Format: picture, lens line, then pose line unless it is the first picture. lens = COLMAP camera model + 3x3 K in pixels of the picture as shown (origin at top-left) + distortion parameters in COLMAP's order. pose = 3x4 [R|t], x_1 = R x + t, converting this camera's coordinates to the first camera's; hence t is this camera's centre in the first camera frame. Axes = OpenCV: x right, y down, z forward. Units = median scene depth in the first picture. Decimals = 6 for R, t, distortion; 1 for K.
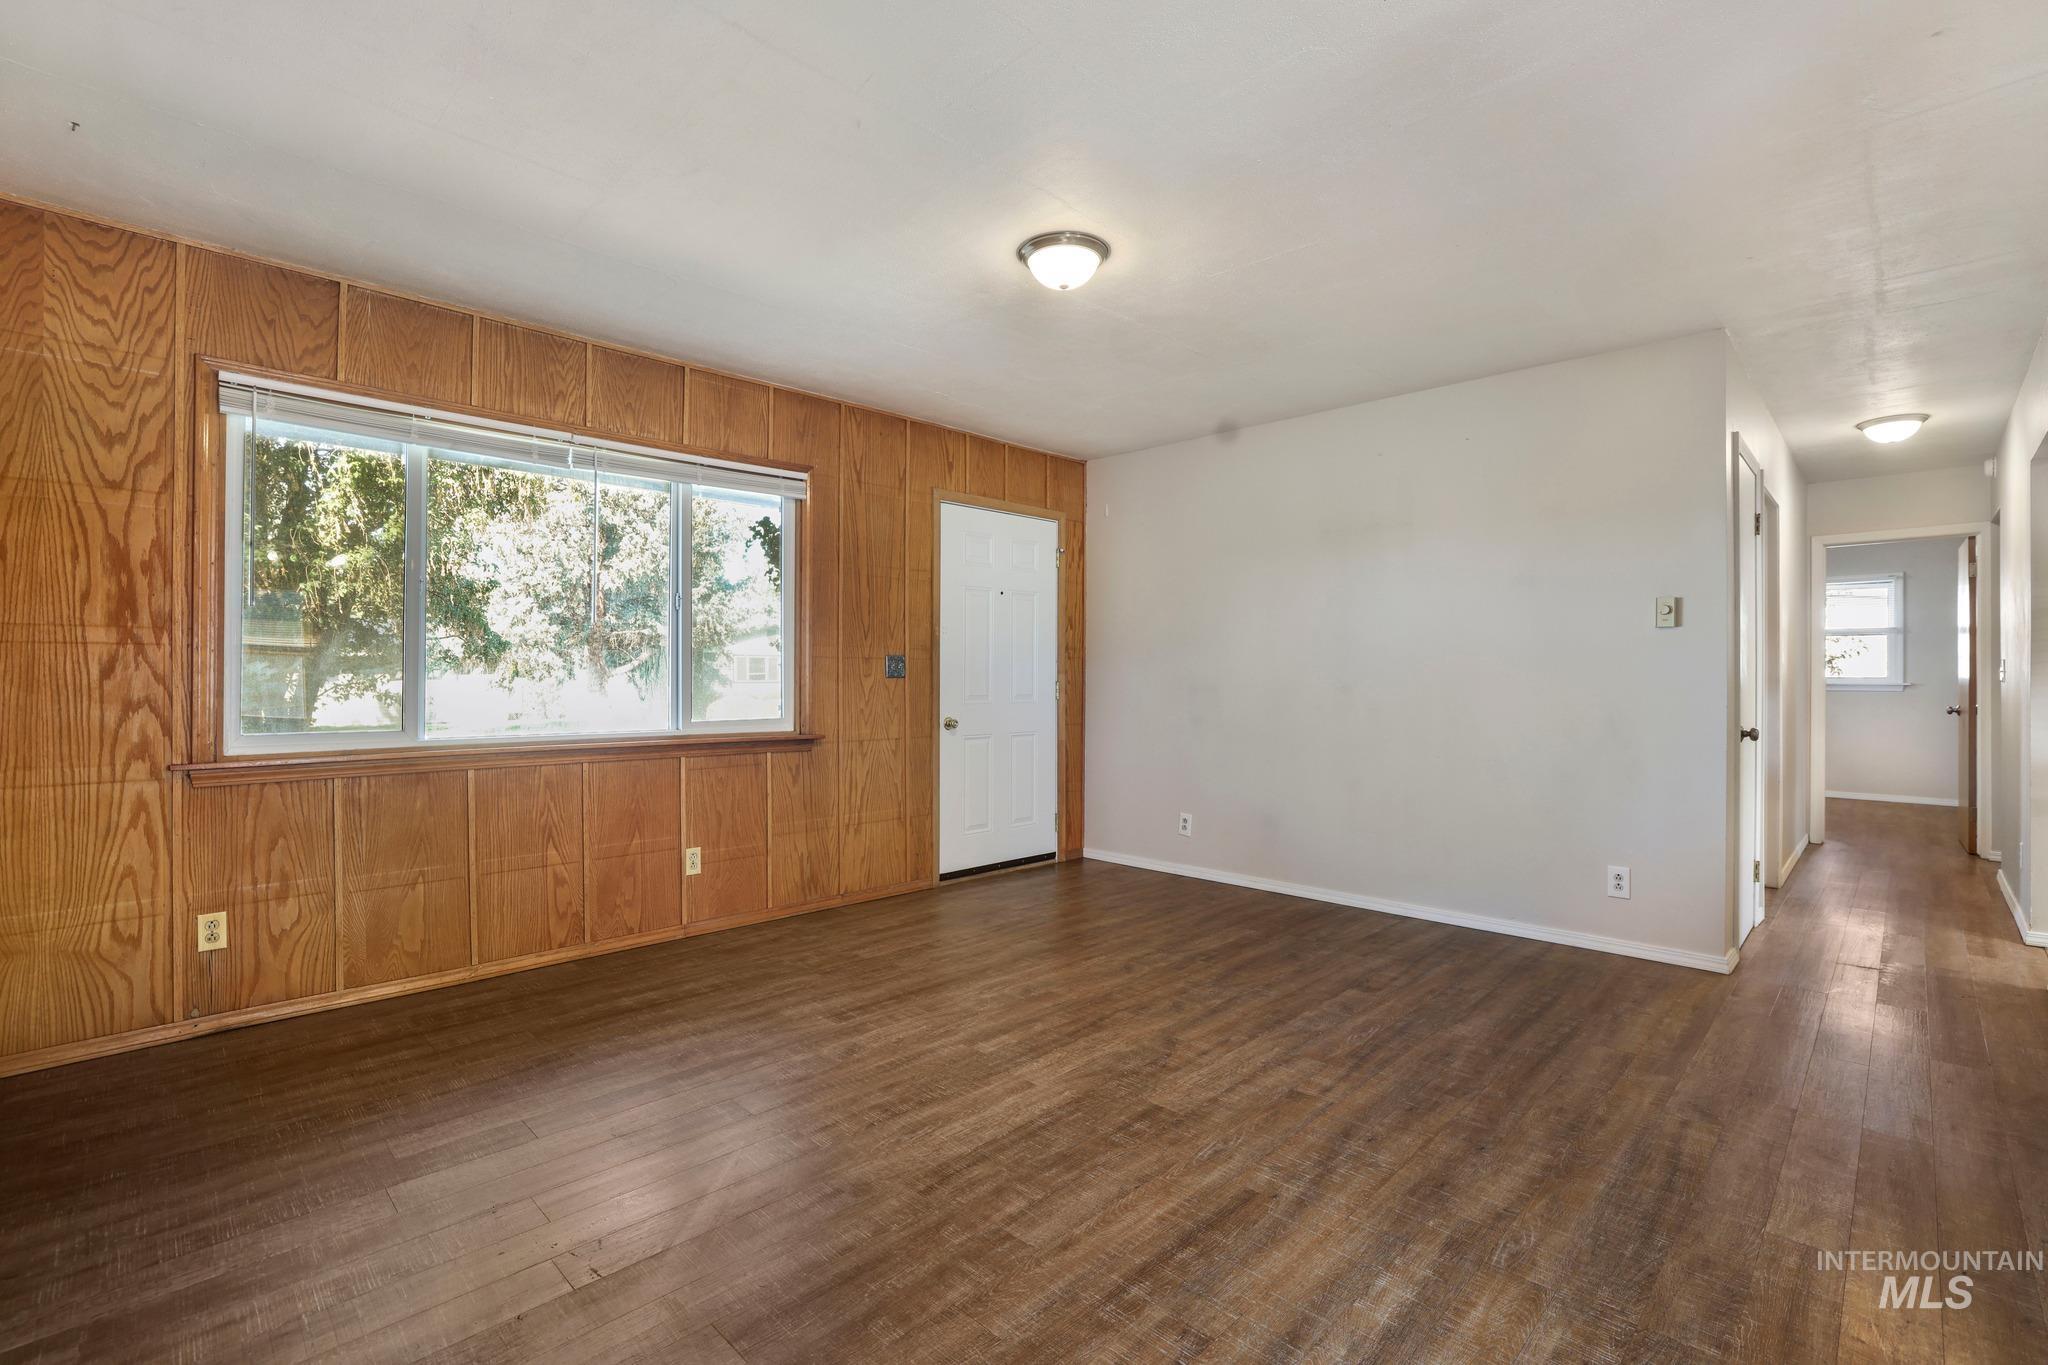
lens RADIAL K [[925.9, 0, 981.7], [0, 925.9, 674.9], [0, 0, 1]] dist [-0.009046, 0.004036]
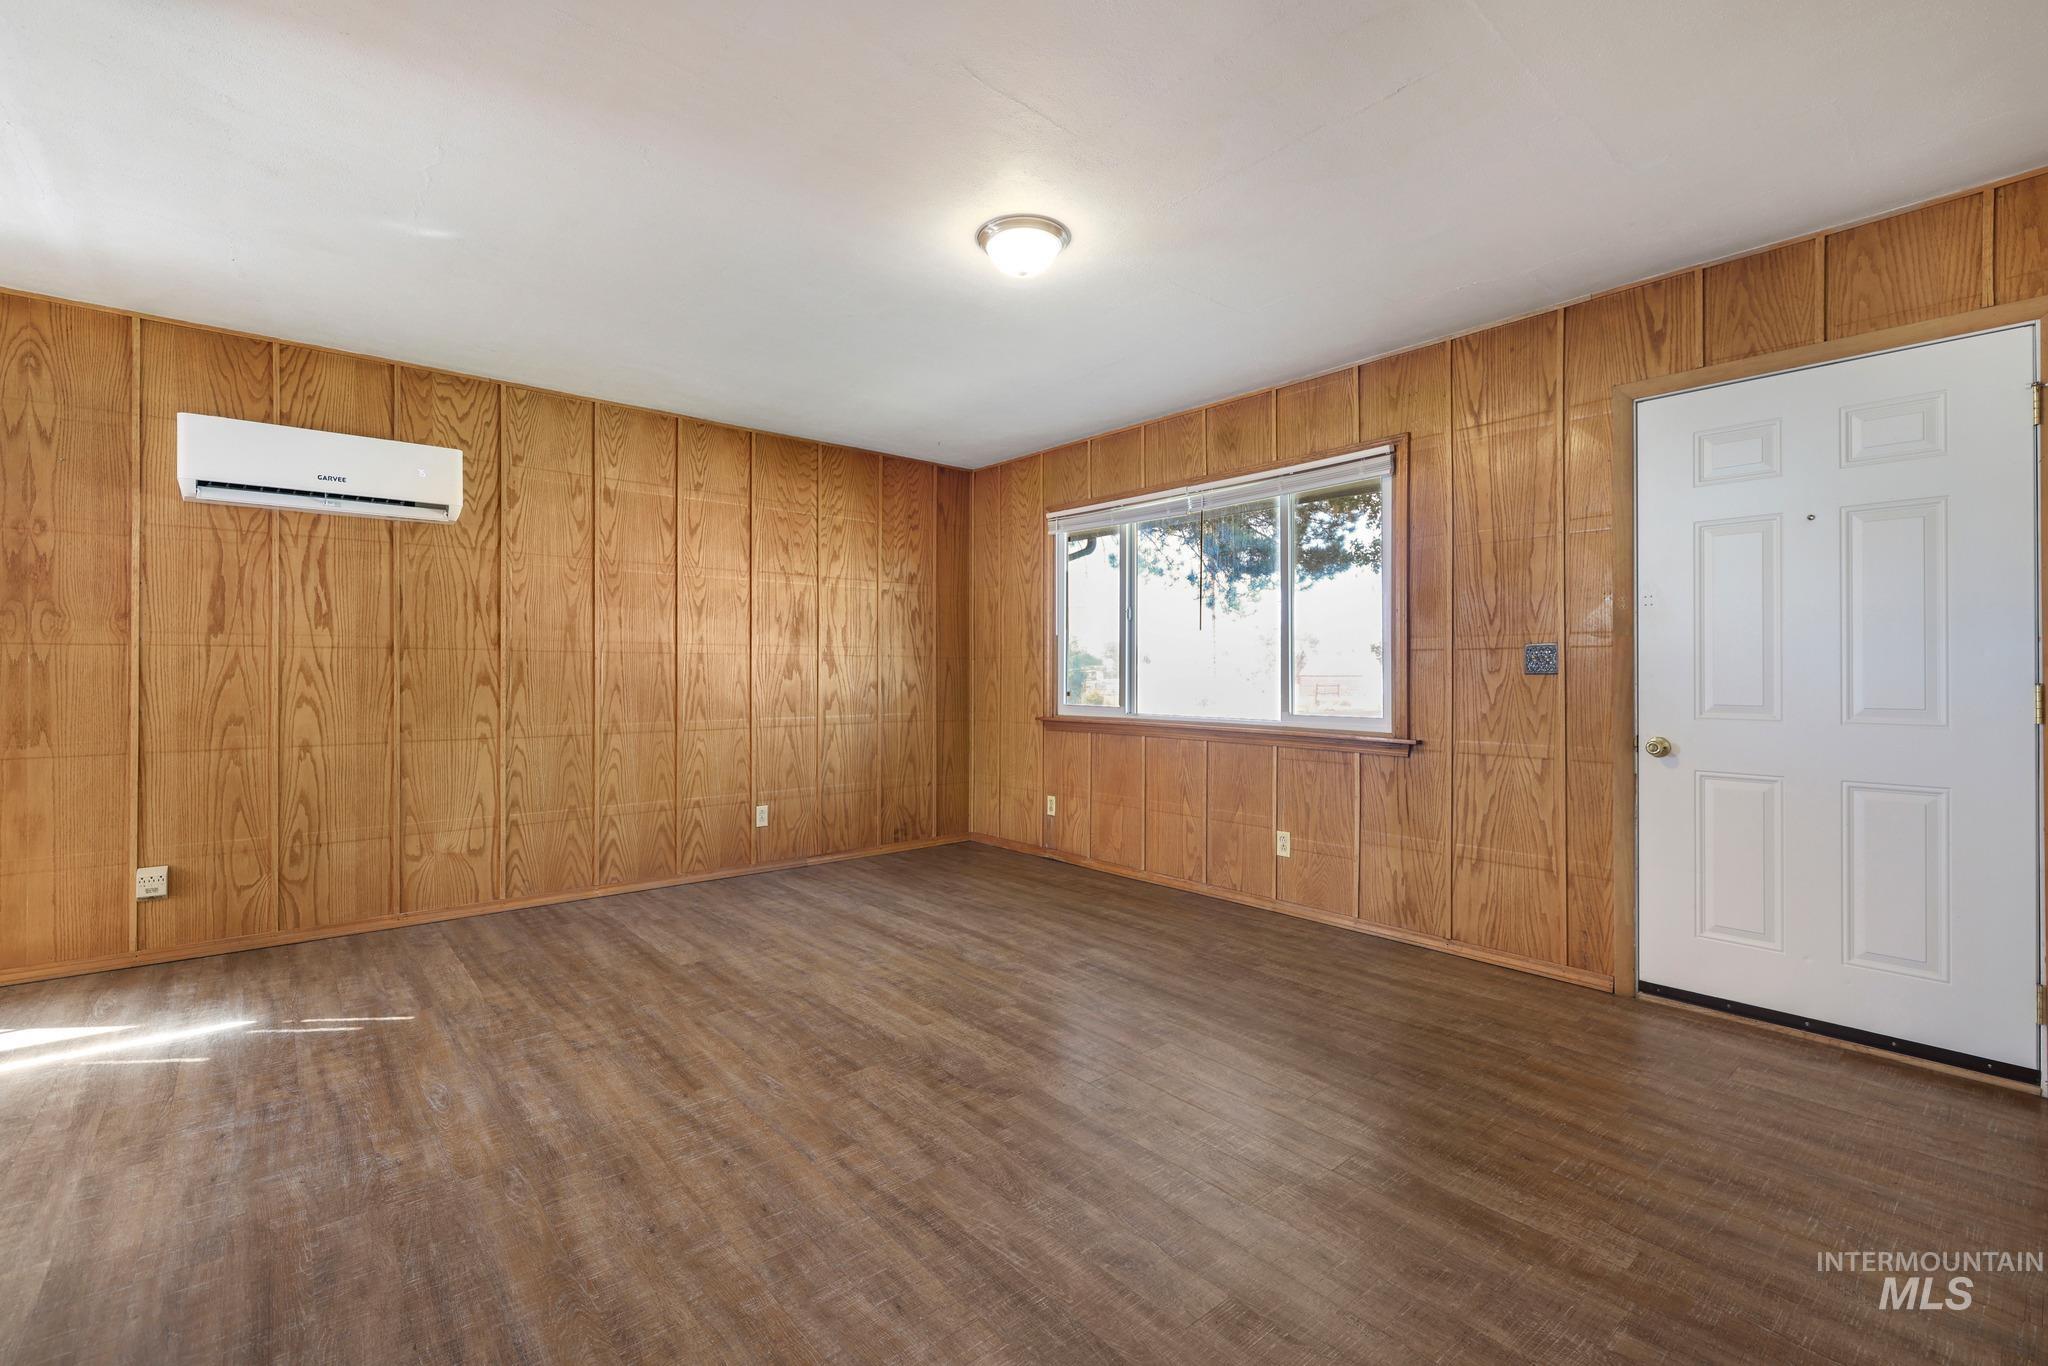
lens RADIAL K [[895.0, 0, 1051.6], [0, 895.0, 670.3], [0, 0, 1]] dist [0.001474, -0.001274]
pose [[-0.053377, -0.007643, -0.998545, 1.062180], [-0.003055, 0.999967, -0.007491, 0.011147], [0.998570, 0.002651, -0.053399, 1.116129]]
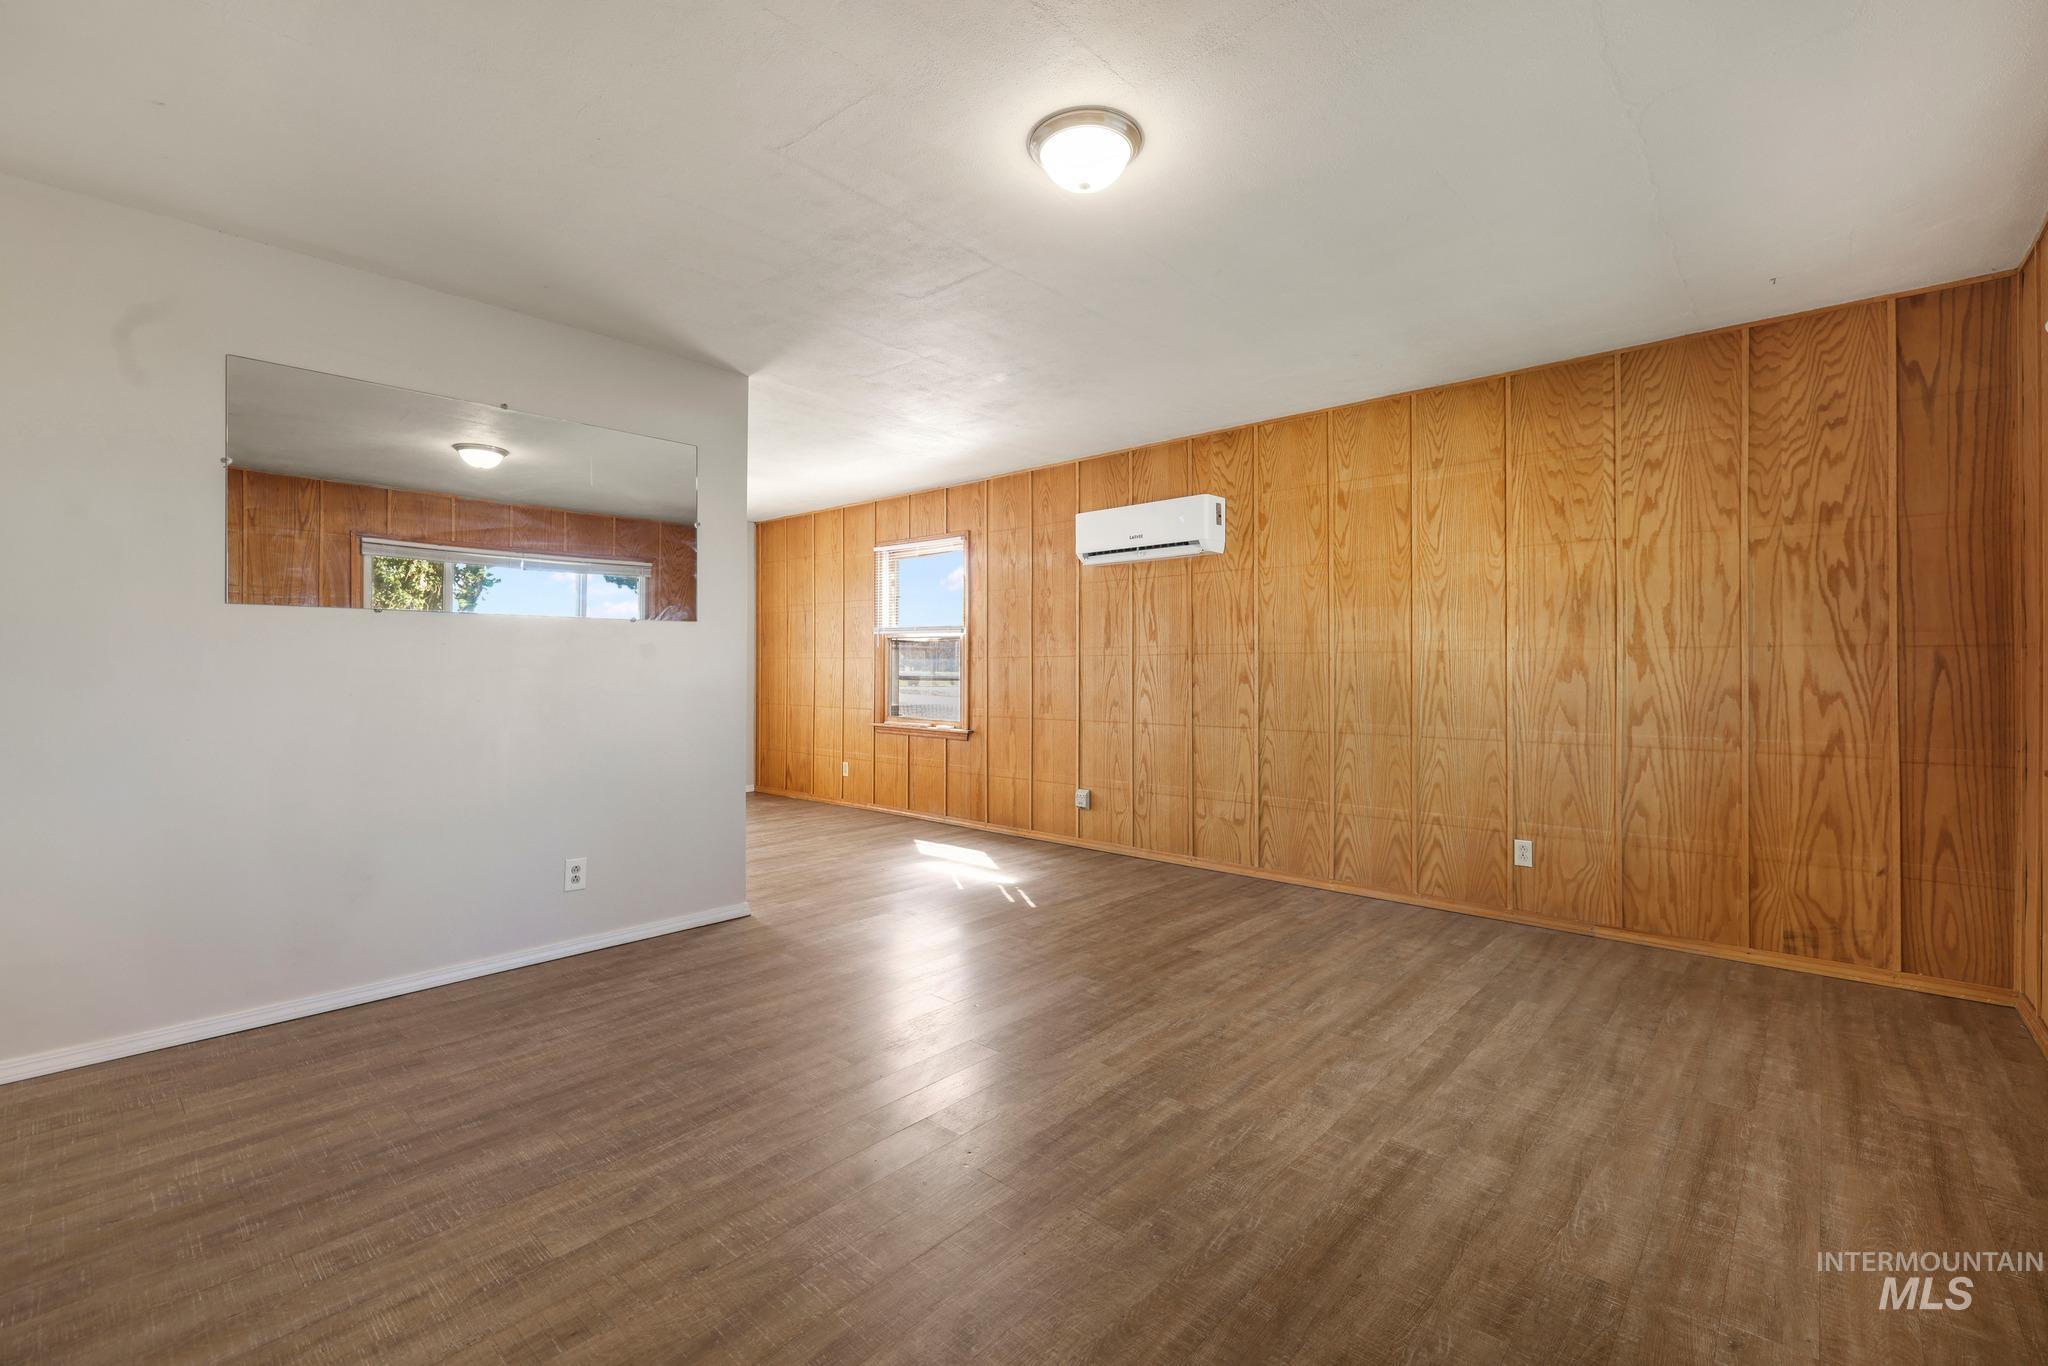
lens RADIAL K [[878.8, 0, 978.9], [0, 878.8, 665.7], [0, 0, 1]] dist [0.001092, -0.000696]
pose [[-0.999156, -0.006484, -0.040570, 0.218019], [-0.006253, 0.999963, -0.005828, 0.006418], [0.040606, -0.005570, -0.999160, 1.813697]]
